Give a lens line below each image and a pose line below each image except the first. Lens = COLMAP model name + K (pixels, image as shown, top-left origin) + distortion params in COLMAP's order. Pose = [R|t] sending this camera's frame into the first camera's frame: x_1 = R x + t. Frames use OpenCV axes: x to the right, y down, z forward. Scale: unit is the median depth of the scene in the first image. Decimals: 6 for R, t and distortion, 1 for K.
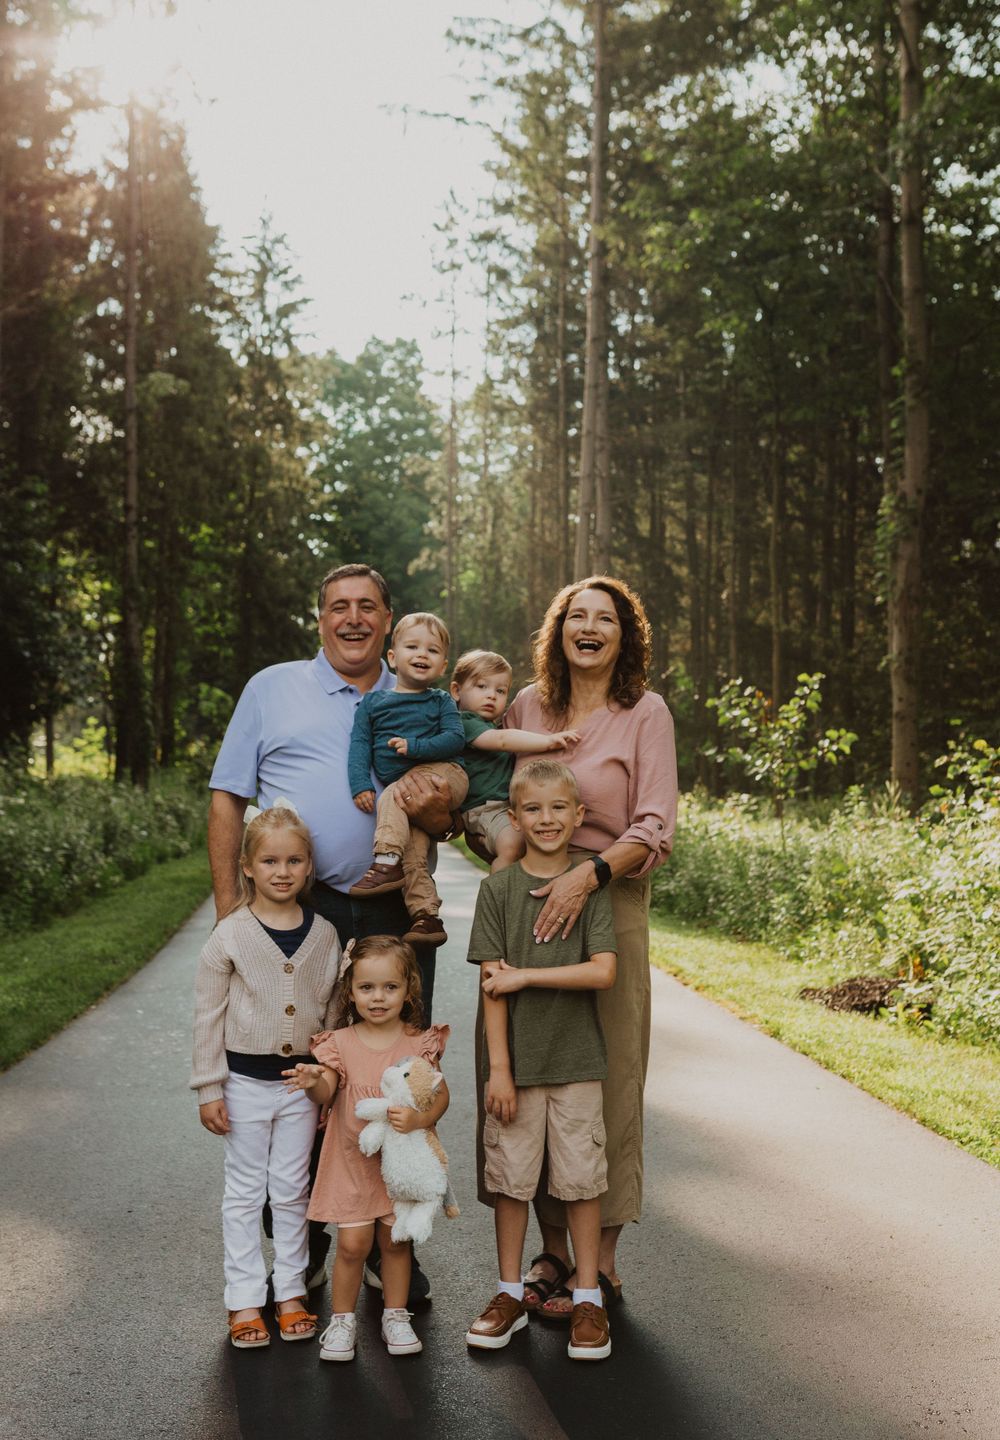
lens RADIAL K [[1528.9, 0, 497.4], [0, 1528.9, 678.0], [0, 0, 1]] dist [0.008795, -0.005378]
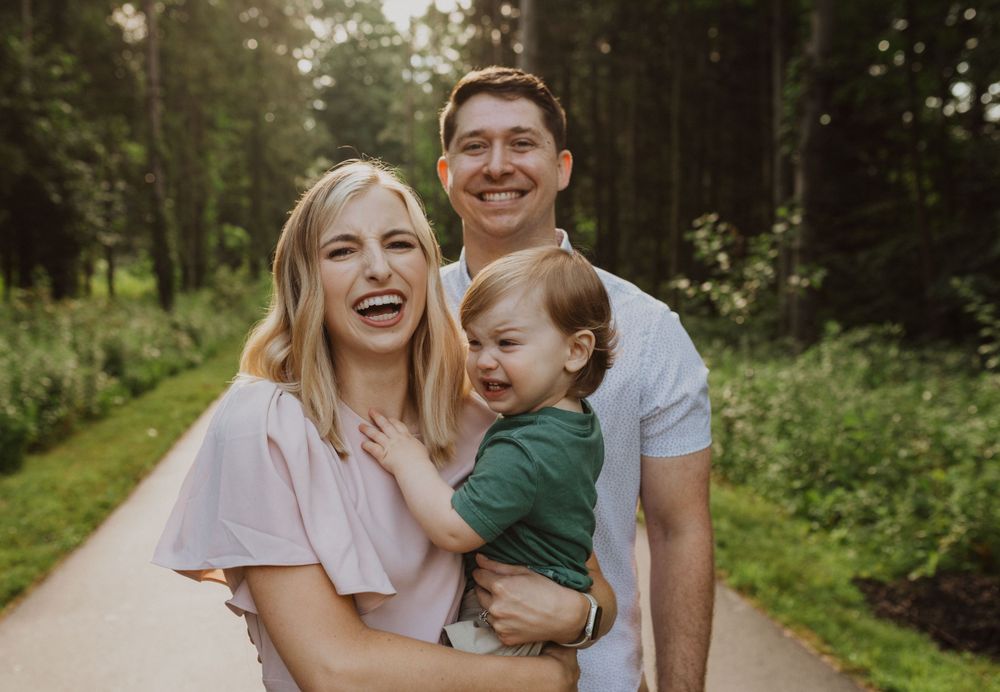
lens RADIAL K [[1034.2, 0, 482.8], [0, 1034.2, 345.3], [0, 0, 1]] dist [0.006847, -0.009195]
pose [[0.999141, -0.006111, 0.040997, -0.006334], [0.001242, 0.993042, 0.117756, 0.001558], [-0.041431, -0.117604, 0.992196, 0.099861]]
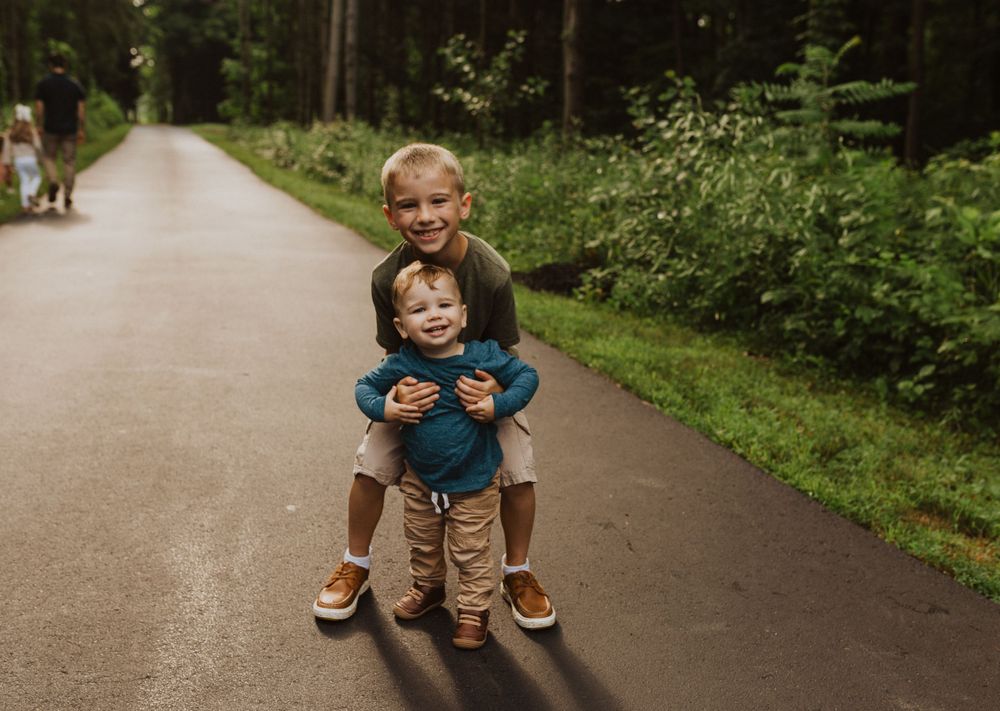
lens RADIAL K [[1007.6, 0, 502.0], [0, 1007.6, 354.4], [0, 0, 1]] dist [-0.004155, 0.011042]
pose [[0.977699, -0.014743, 0.209492, 0.002784], [-0.045168, 0.959426, 0.278321, 0.006889], [-0.205096, -0.281576, 0.937364, 0.038451]]
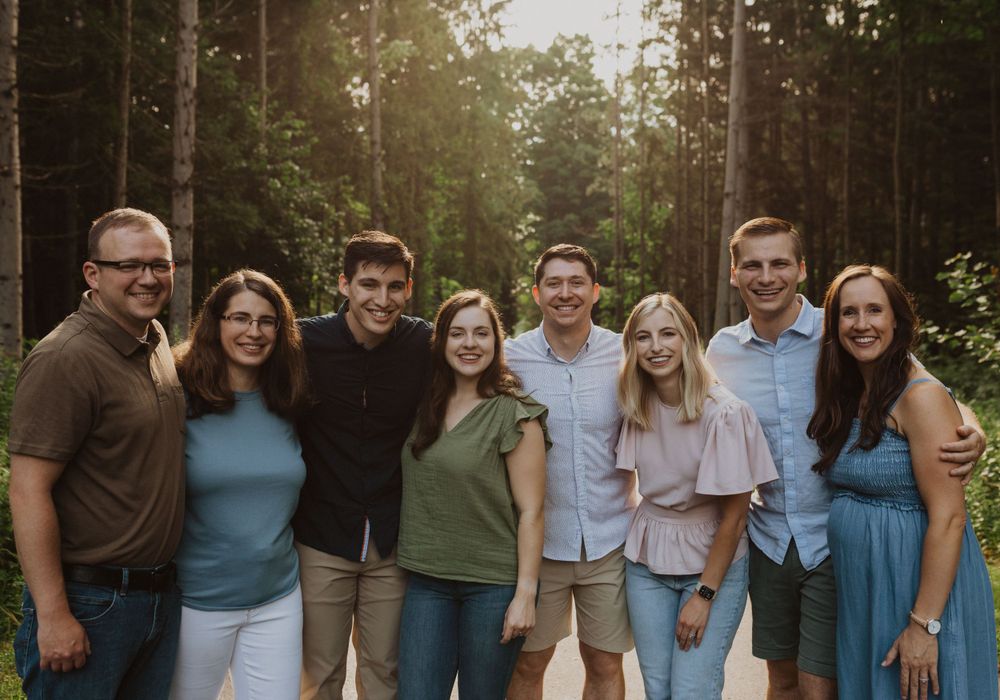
lens RADIAL K [[995.4, 0, 512.6], [0, 995.4, 348.7], [0, 0, 1]] dist [0.001898, -0.001413]
pose [[0.991421, -0.004977, -0.130610, -0.009241], [0.014806, 0.997119, 0.074392, 0.002602], [0.129863, -0.075687, 0.988639, 0.116675]]
